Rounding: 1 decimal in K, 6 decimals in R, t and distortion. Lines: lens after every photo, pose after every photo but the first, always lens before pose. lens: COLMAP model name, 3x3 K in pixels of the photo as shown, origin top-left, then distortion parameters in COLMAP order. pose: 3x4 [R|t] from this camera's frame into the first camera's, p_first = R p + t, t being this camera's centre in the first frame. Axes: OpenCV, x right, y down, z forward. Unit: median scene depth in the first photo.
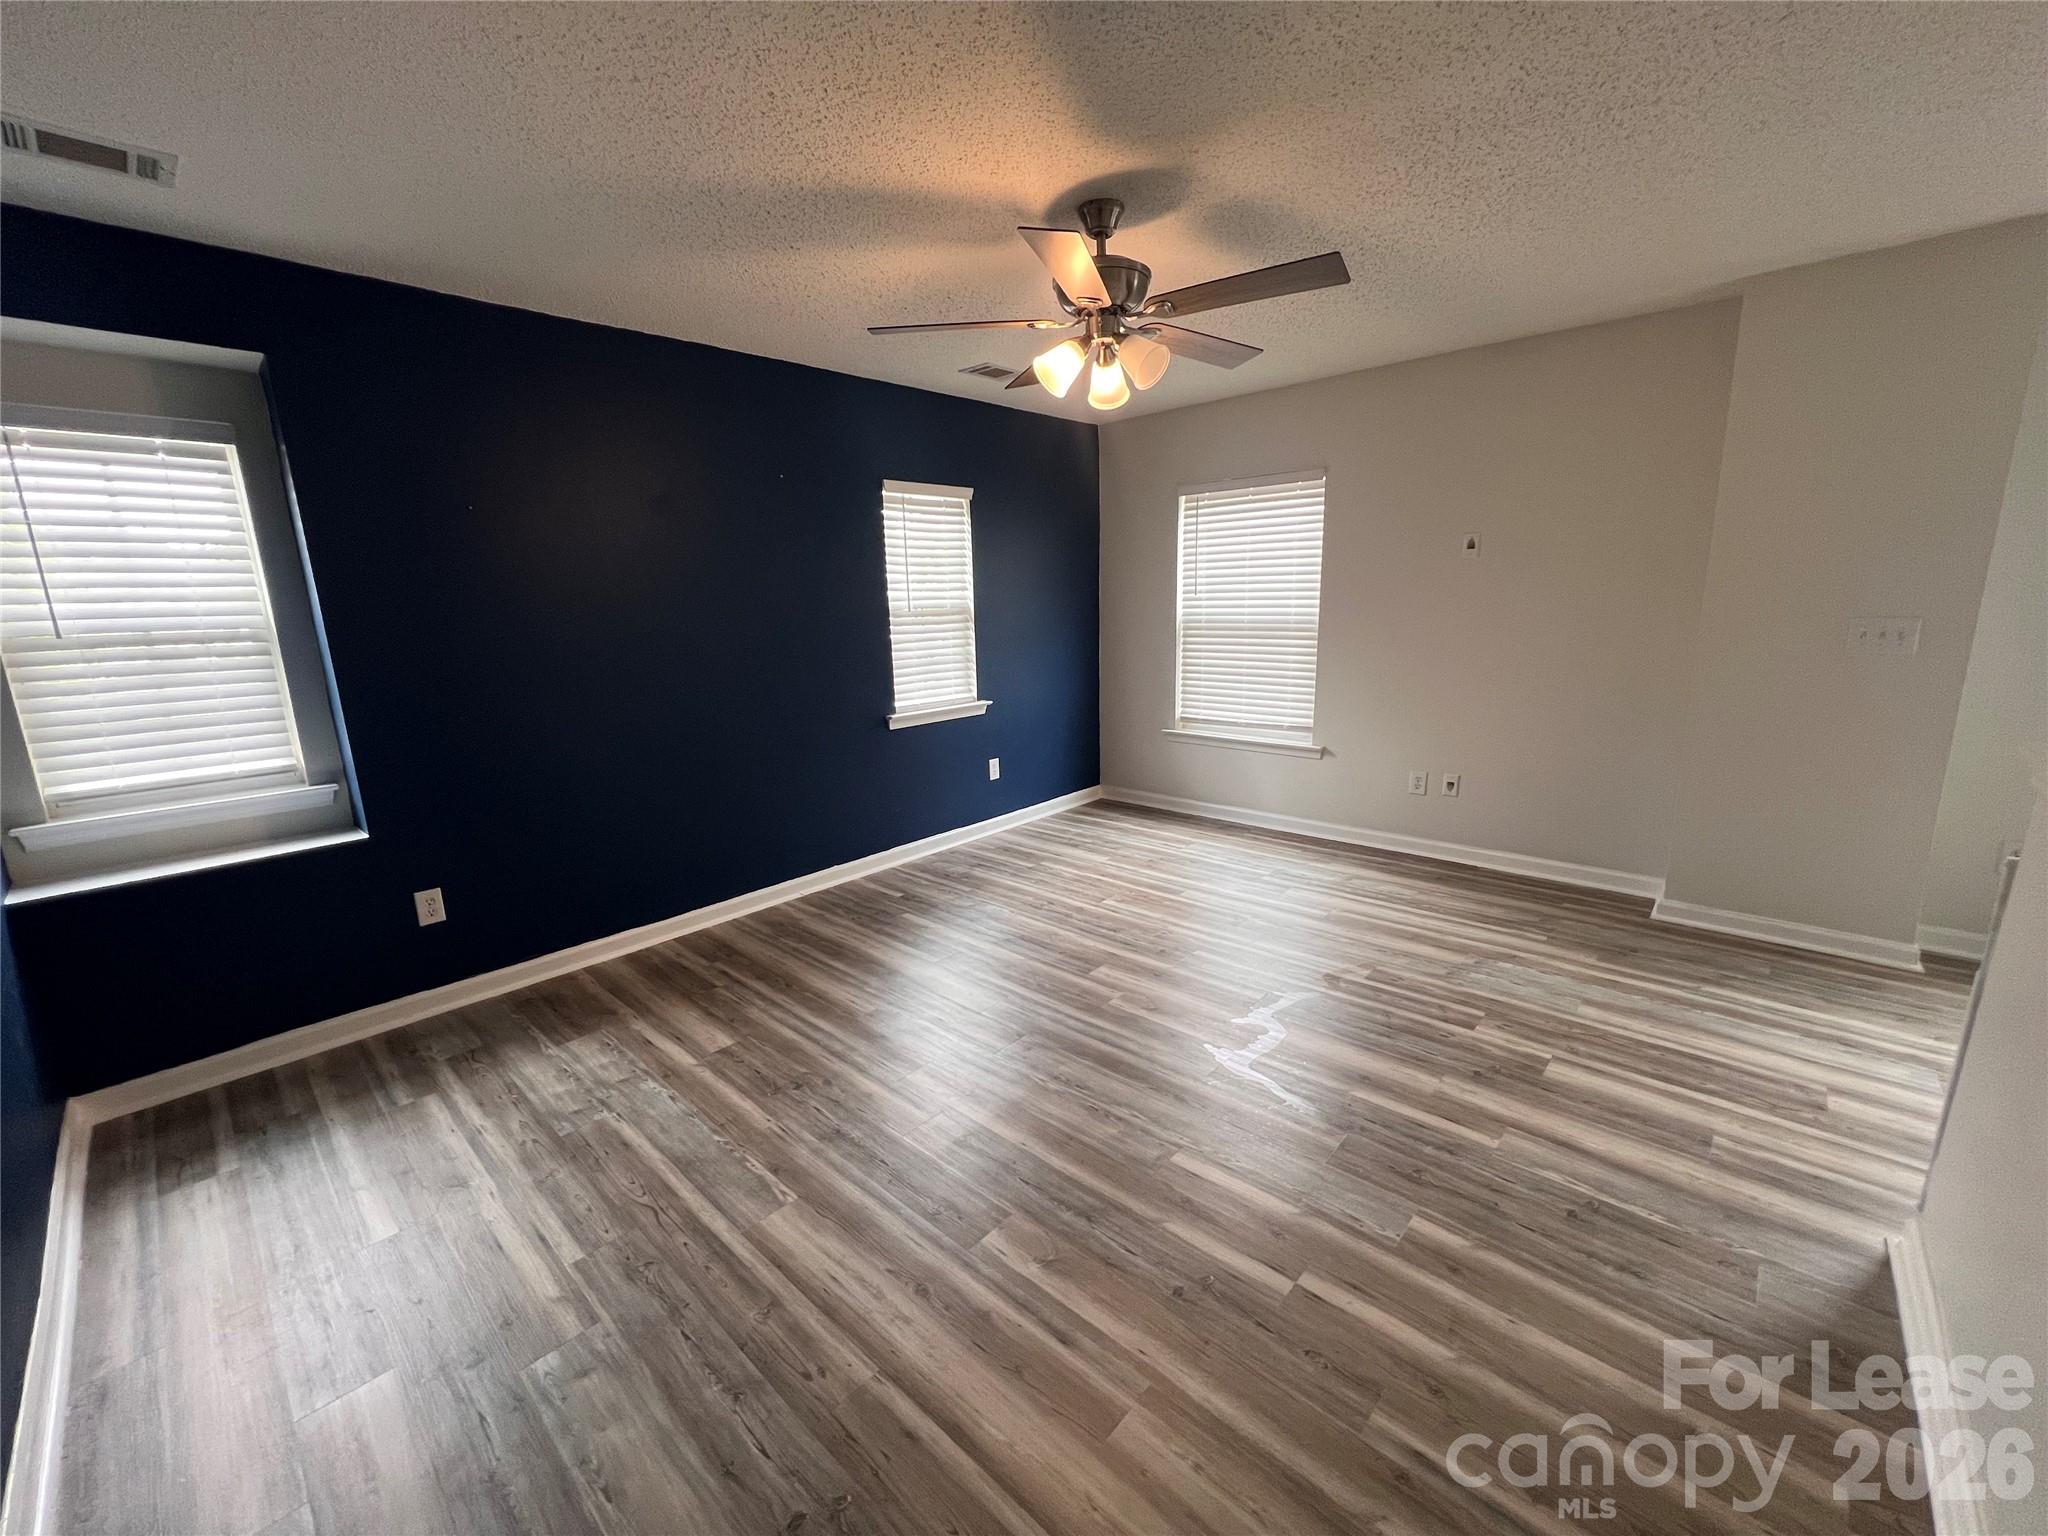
lens RADIAL K [[818.0, 0, 1018.4], [0, 818.0, 759.5], [0, 0, 1]] dist [-0.001160, 0.000859]
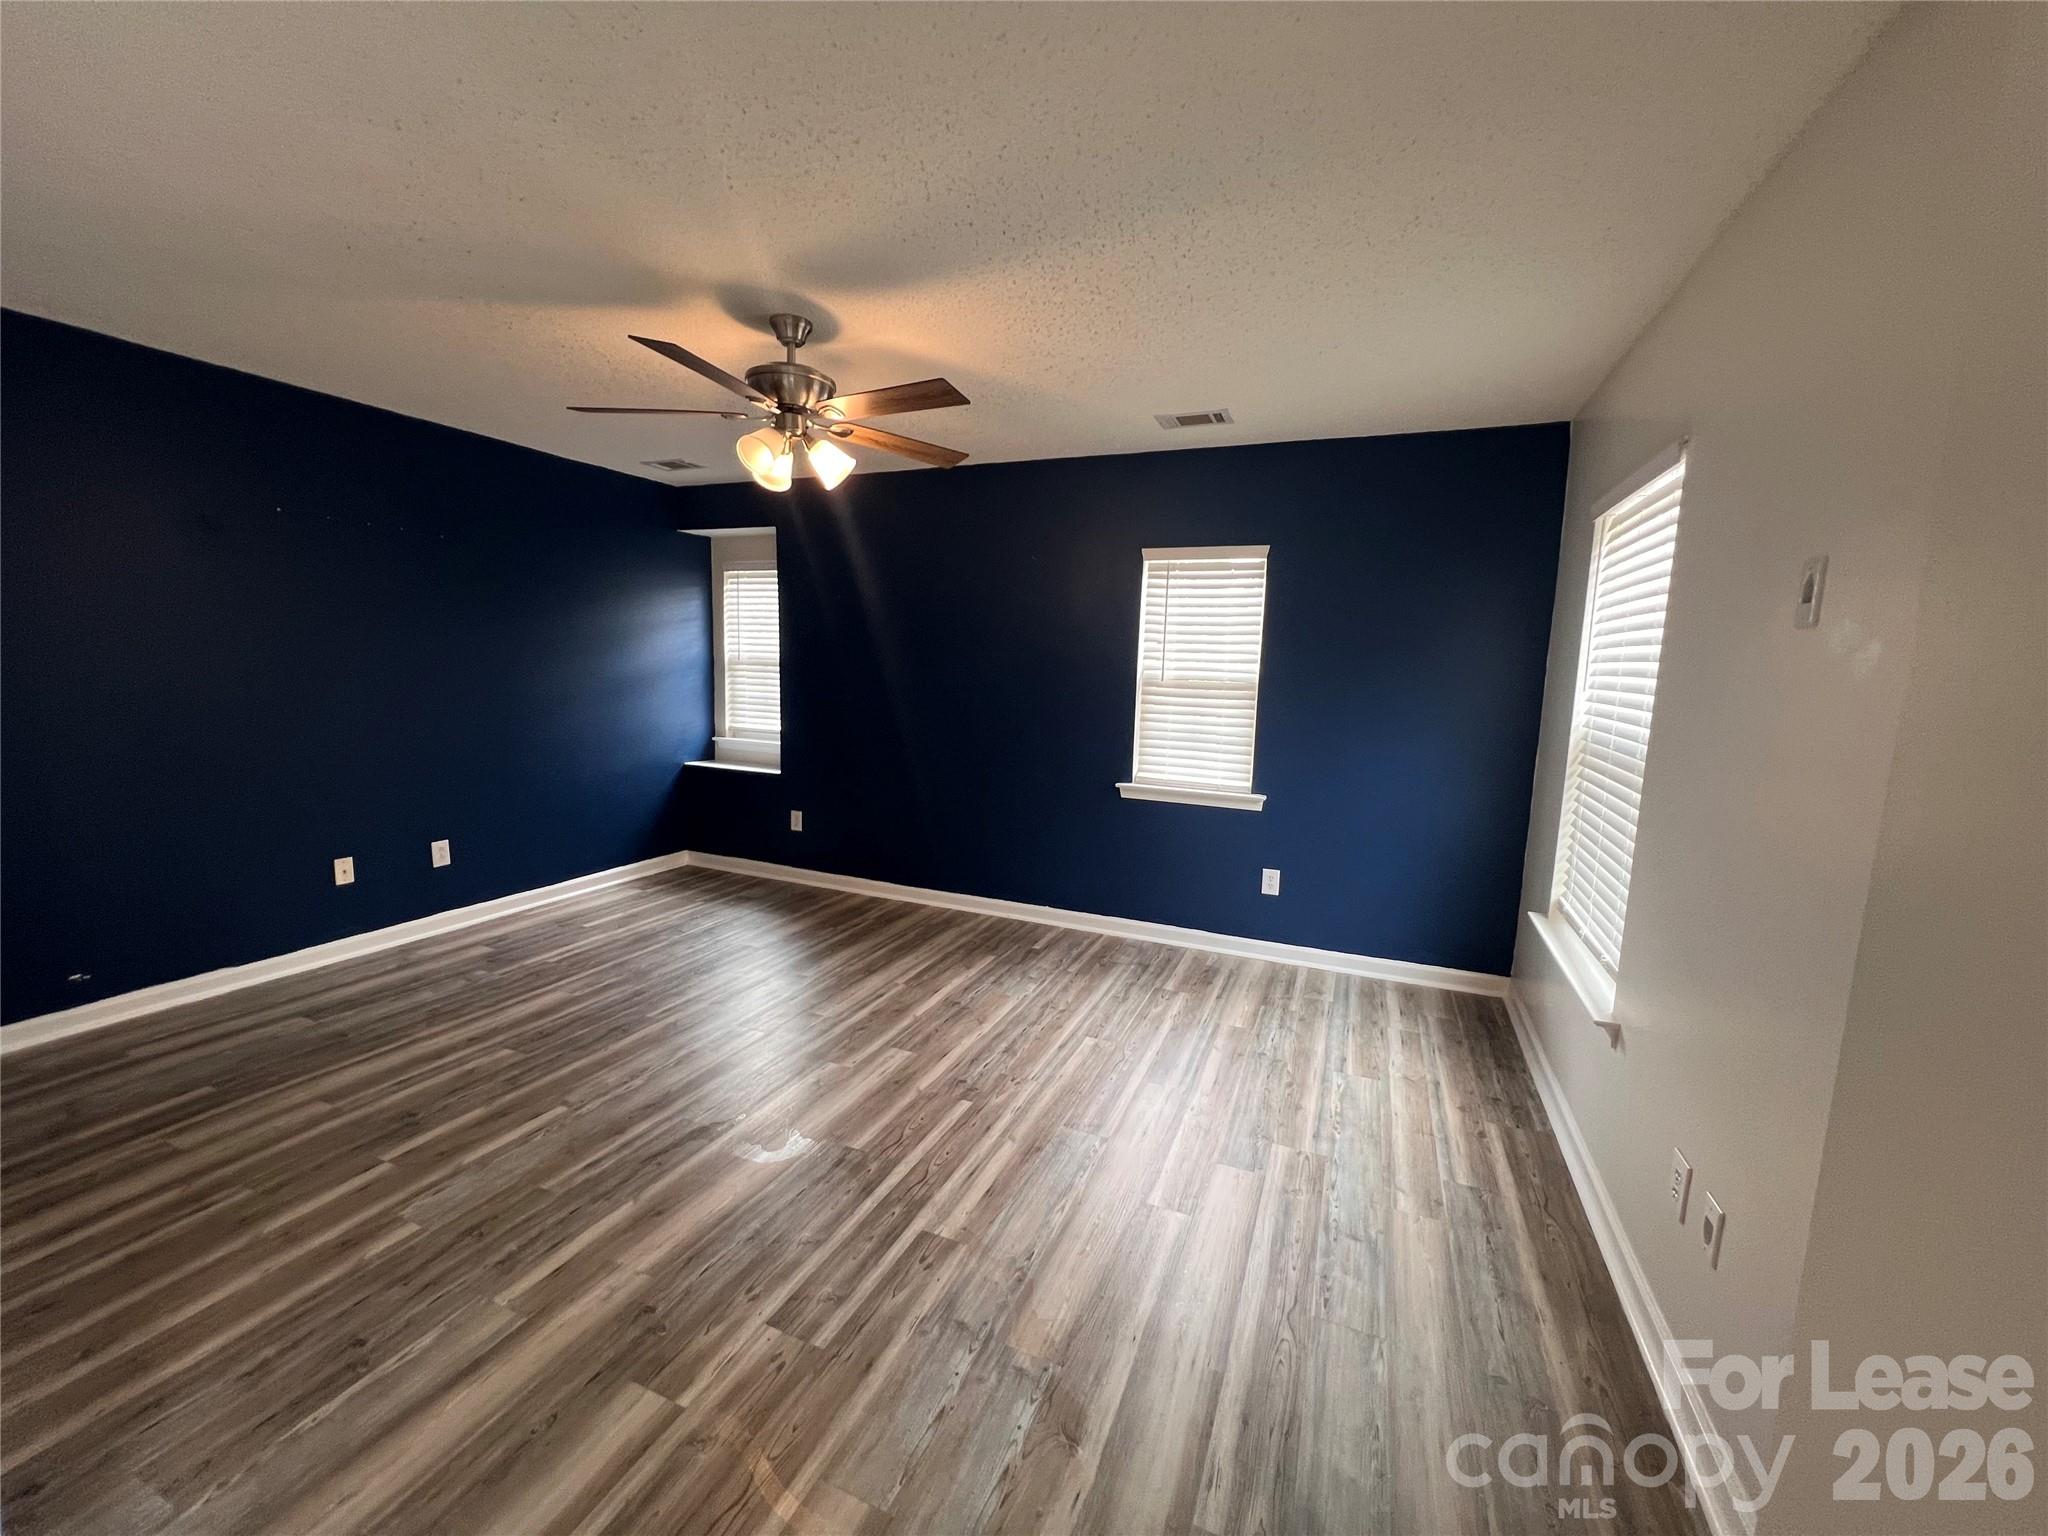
lens RADIAL K [[818.0, 0, 1018.1], [0, 818.0, 756.6], [0, 0, 1]] dist [-0.001160, 0.000859]
pose [[0.335088, 0.146161, -0.930781, 0.906805], [-0.225384, 0.971647, 0.071439, -0.160537], [0.914832, 0.185845, 0.358529, 0.667593]]
